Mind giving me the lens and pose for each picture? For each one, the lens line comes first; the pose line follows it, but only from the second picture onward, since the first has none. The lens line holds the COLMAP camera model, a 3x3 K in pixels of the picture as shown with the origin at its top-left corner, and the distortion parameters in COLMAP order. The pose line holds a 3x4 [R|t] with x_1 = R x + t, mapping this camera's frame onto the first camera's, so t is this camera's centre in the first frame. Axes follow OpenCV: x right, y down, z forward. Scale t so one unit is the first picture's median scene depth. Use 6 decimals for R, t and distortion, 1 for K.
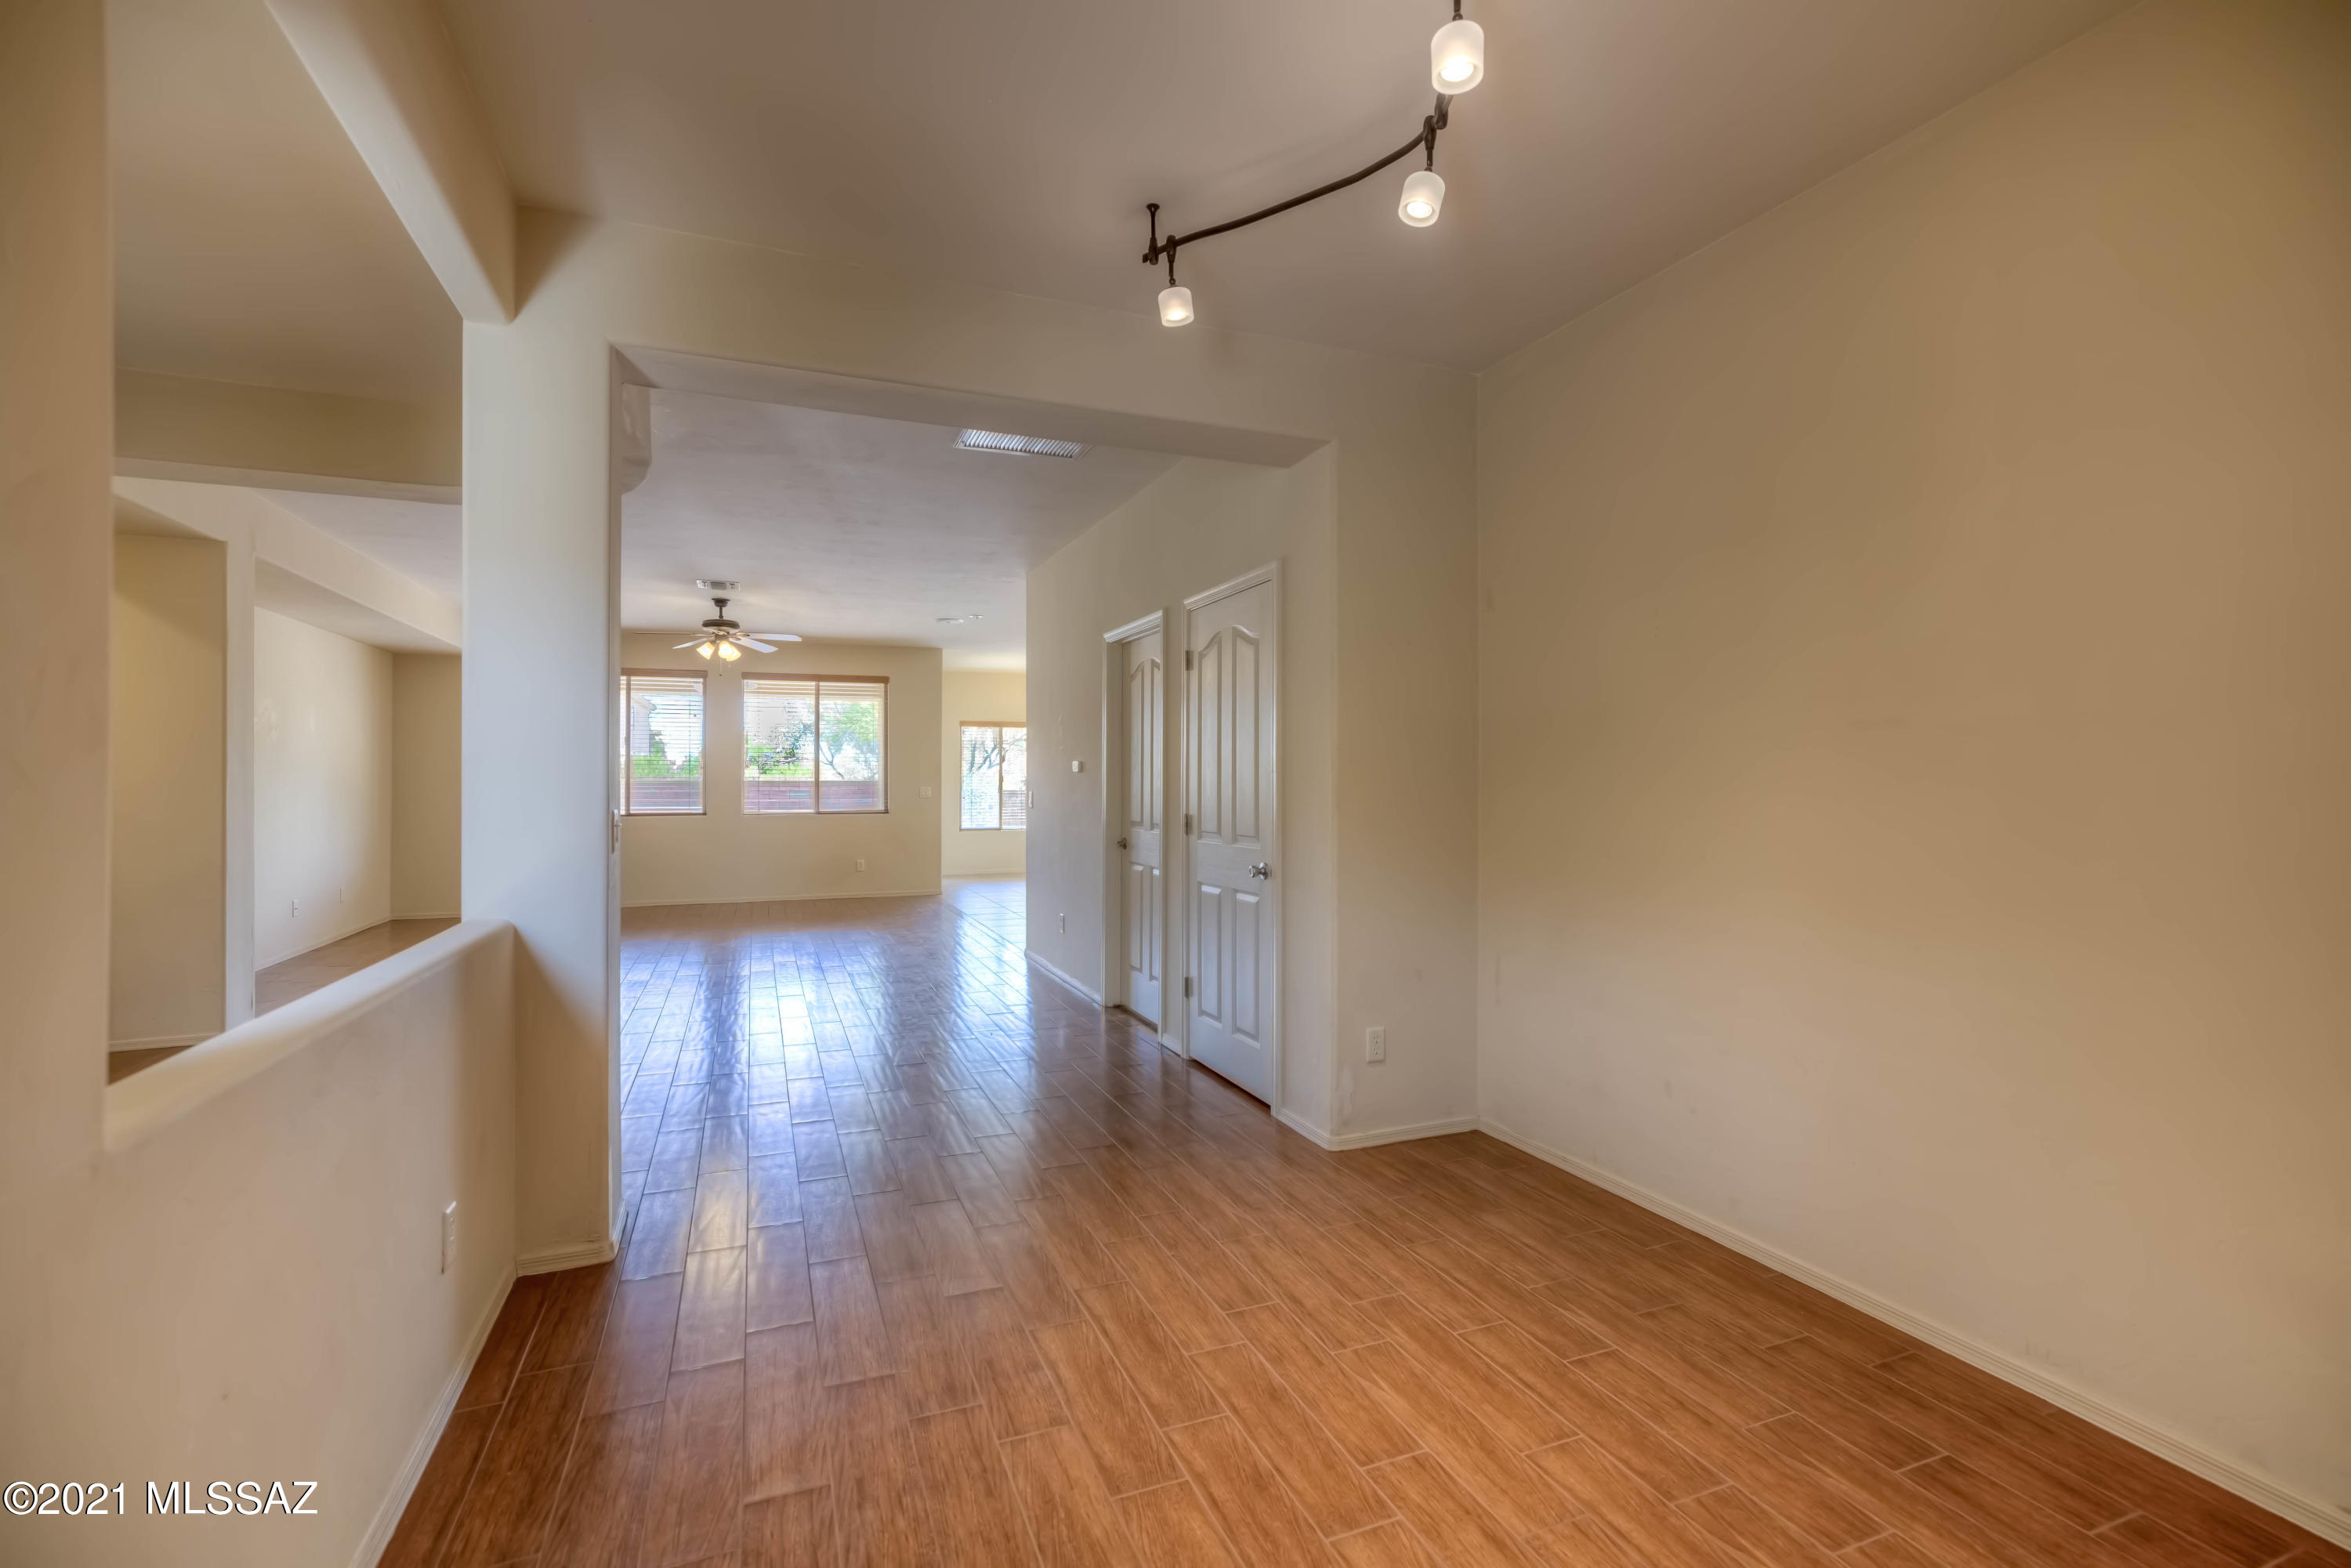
lens RADIAL K [[1020.4, 0, 1148.8], [0, 1020.4, 784.0], [0, 0, 1]] dist [-0.031245, 0.019443]
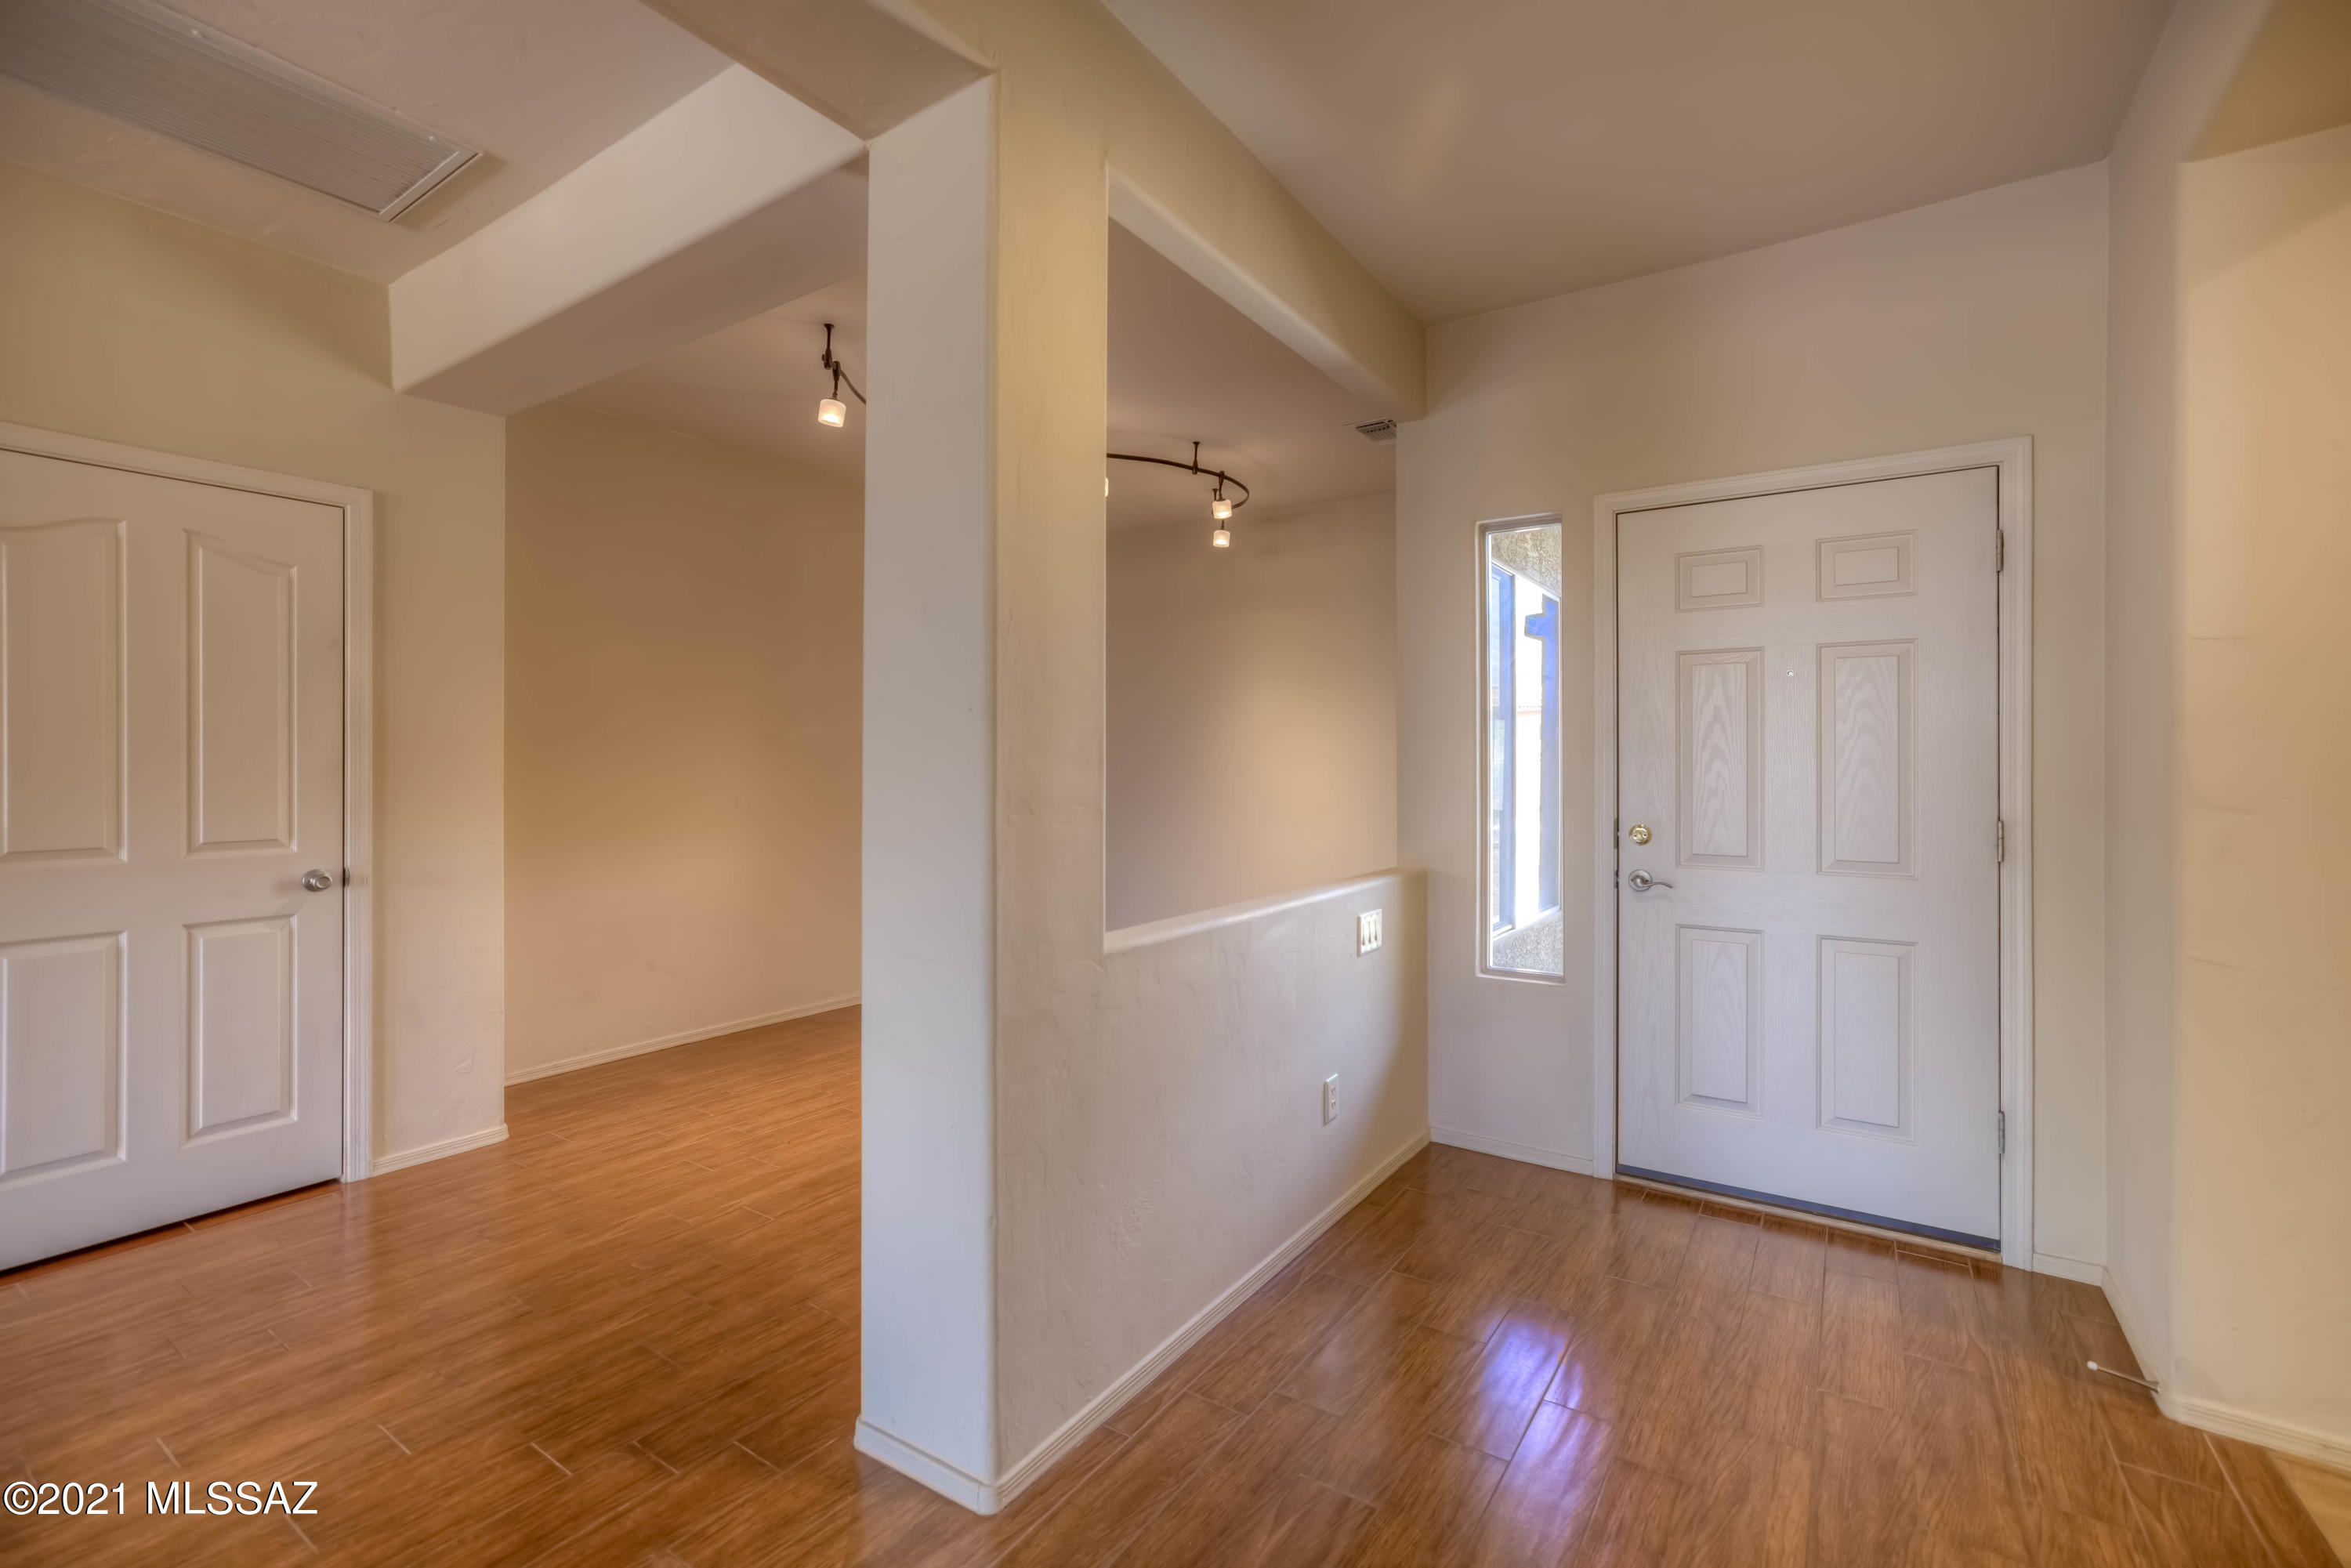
lens RADIAL K [[1001.9, 0, 1176.6], [0, 1001.9, 765.6], [0, 0, 1]] dist [-0.000835, -0.000076]
pose [[-0.567459, 0.001244, 0.823400, -1.688940], [-0.000220, 0.999999, -0.001662, 0.003334], [-0.823401, -0.001125, -0.567458, 1.745158]]
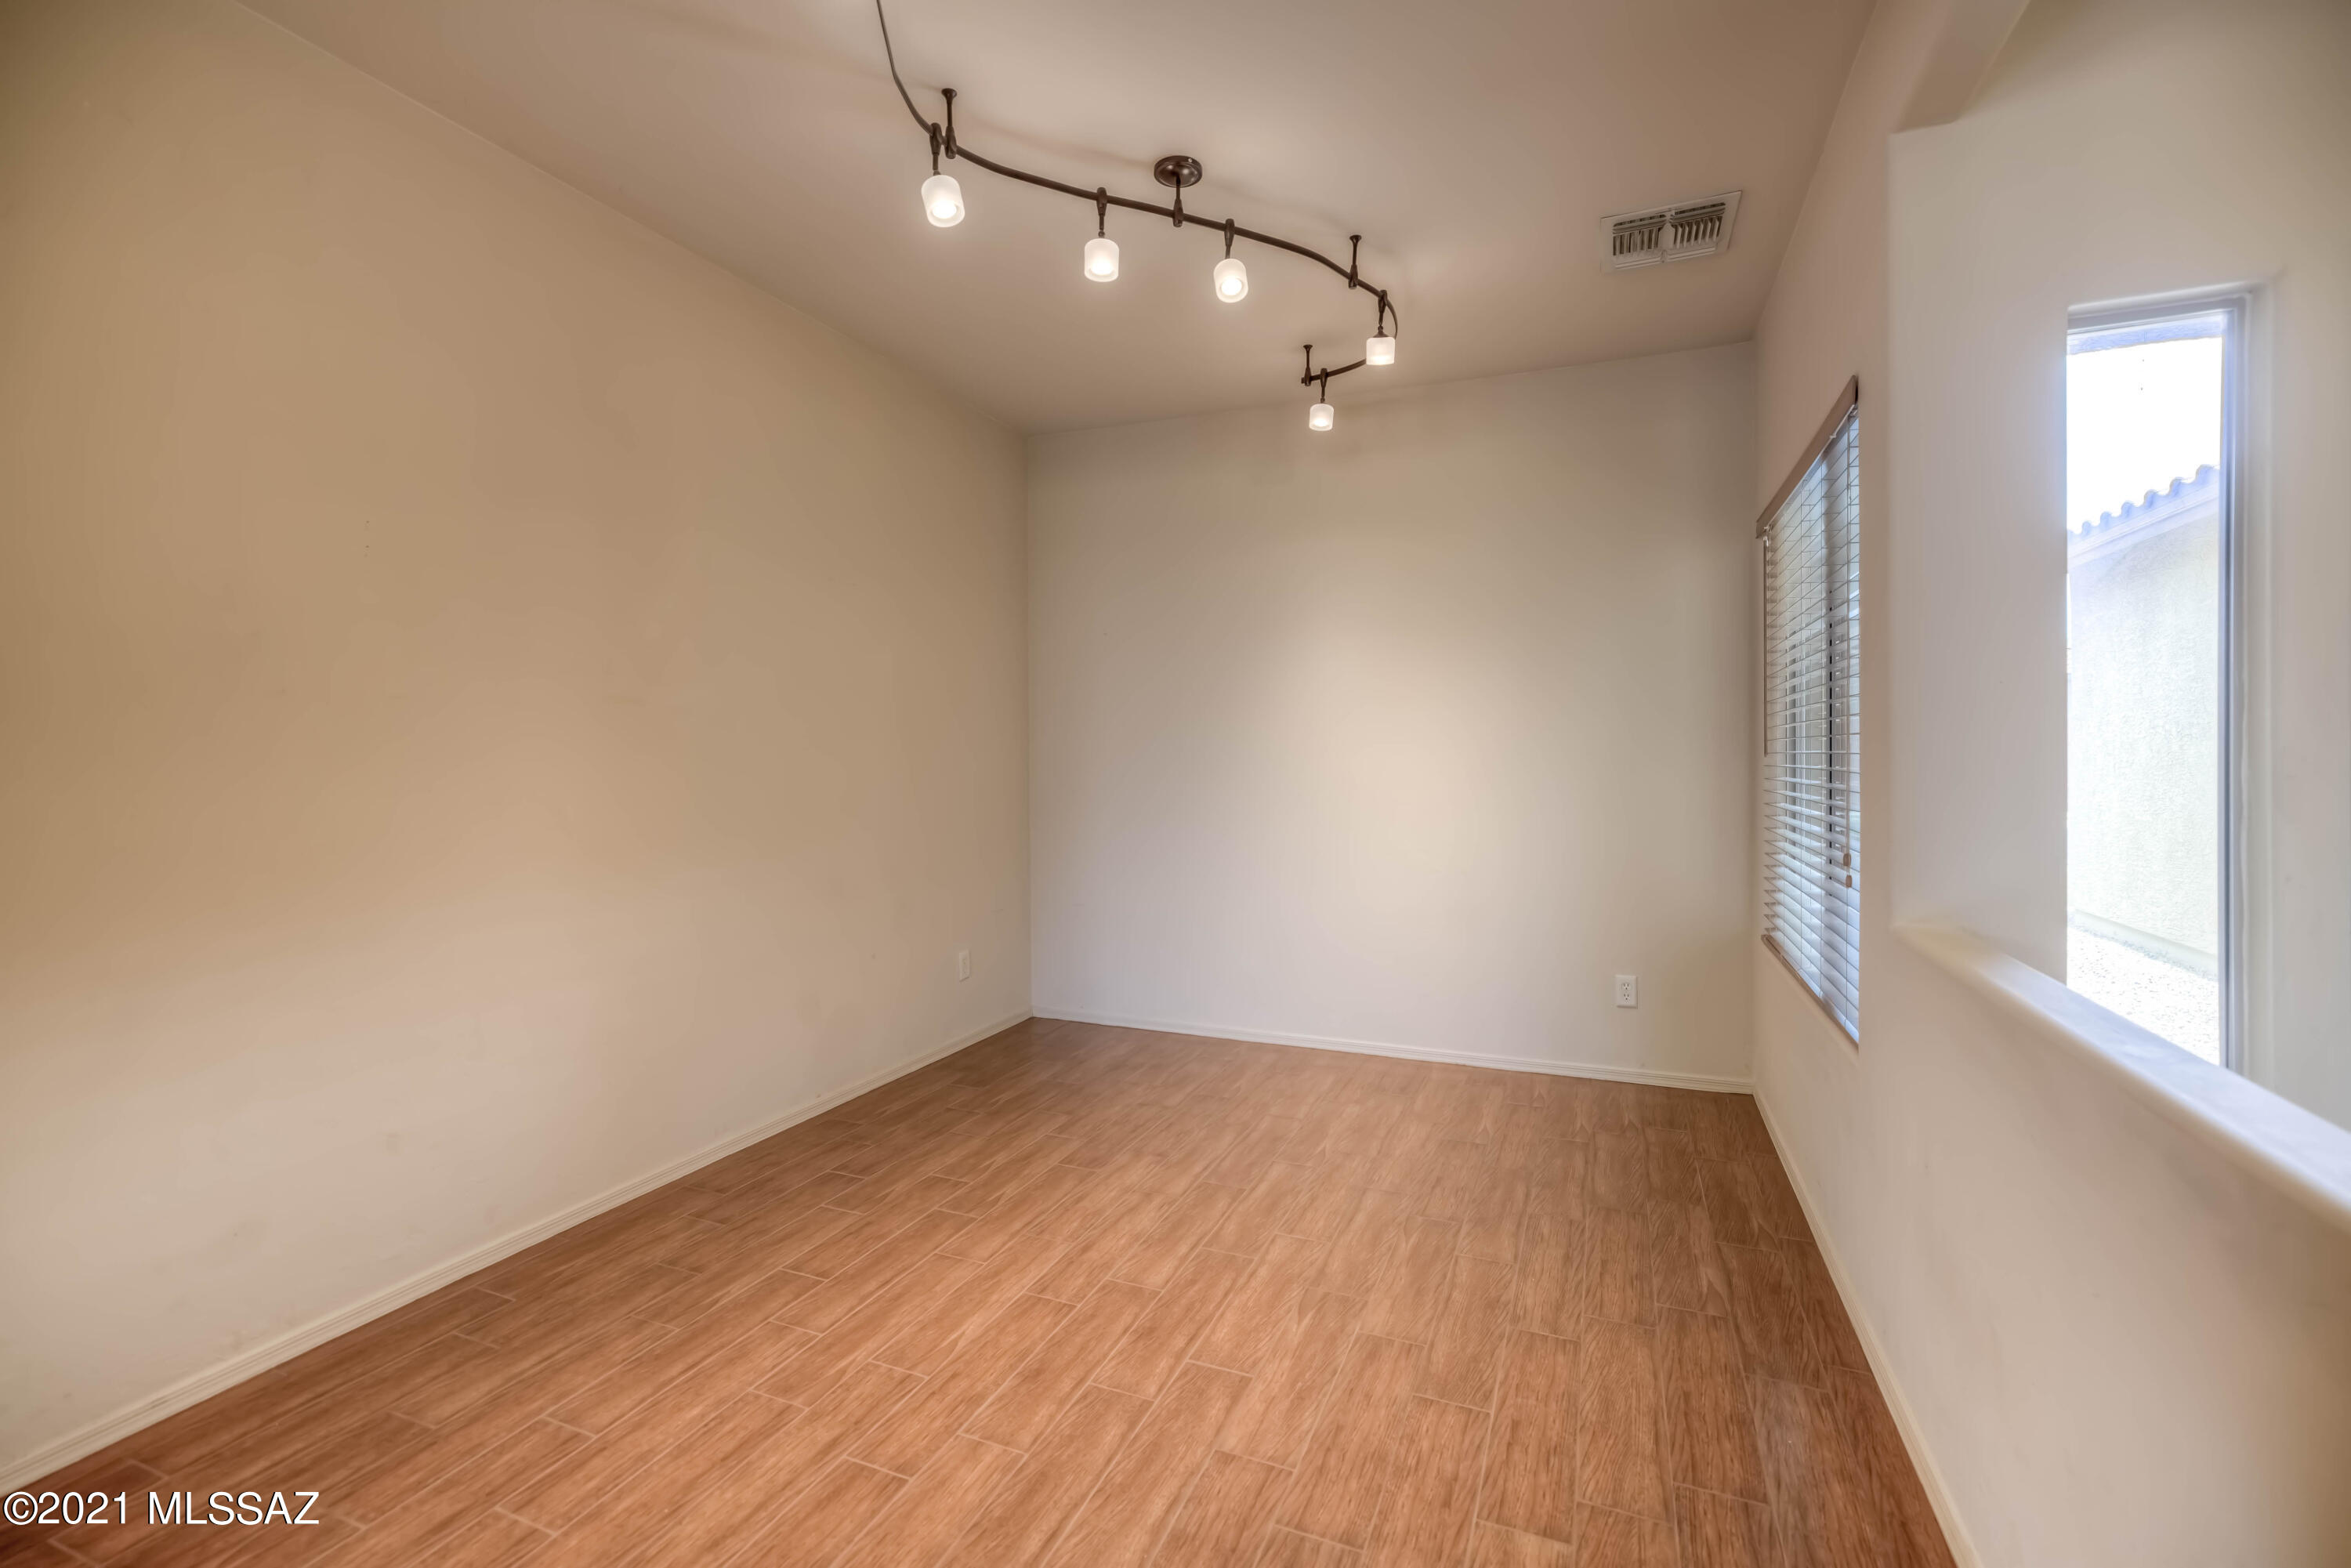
lens RADIAL K [[1010.6, 0, 1180.5], [0, 1010.6, 770.9], [0, 0, 1]] dist [-0.030747, 0.019266]
pose [[-0.718870, -0.013332, 0.695017, -0.664027], [0.002177, 0.999768, 0.021430, -0.004179], [-0.695141, 0.016918, -0.718674, 1.631214]]
